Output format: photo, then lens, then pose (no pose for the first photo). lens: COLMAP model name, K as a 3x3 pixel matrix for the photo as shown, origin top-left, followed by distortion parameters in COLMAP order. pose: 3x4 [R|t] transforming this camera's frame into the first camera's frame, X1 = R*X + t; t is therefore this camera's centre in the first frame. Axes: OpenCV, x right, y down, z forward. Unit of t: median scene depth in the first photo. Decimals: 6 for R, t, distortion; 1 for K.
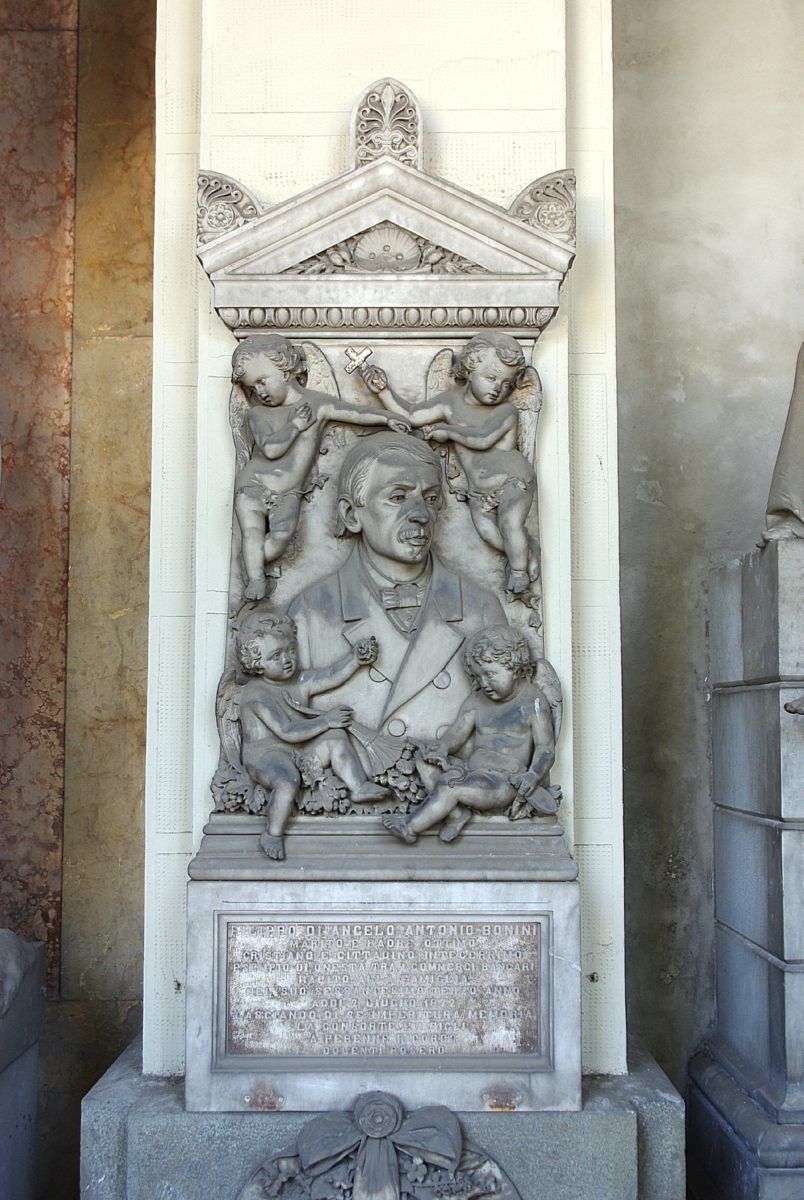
lens RADIAL K [[1602.8, 0, 394.0], [0, 1602.8, 594.3], [0, 0, 1]] dist [-0.001755, 0.000000]
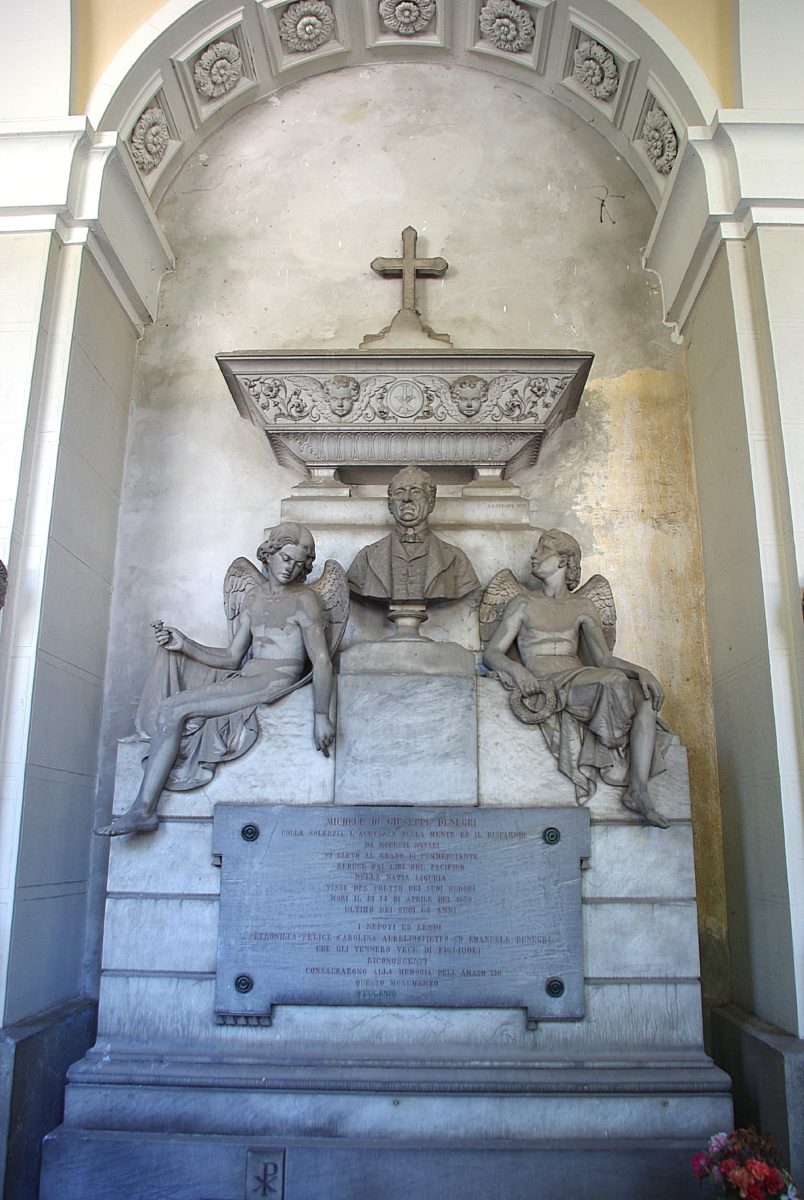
lens RADIAL K [[946.2, 0, 403.4], [0, 946.2, 600.4], [0, 0, 1]] dist [-0.058657, 0.003288]
pose [[0.999406, 0.000053, -0.034460, 0.507426], [-0.005867, 0.985660, -0.168642, -0.011604], [0.033957, 0.168744, 0.985075, -0.105888]]
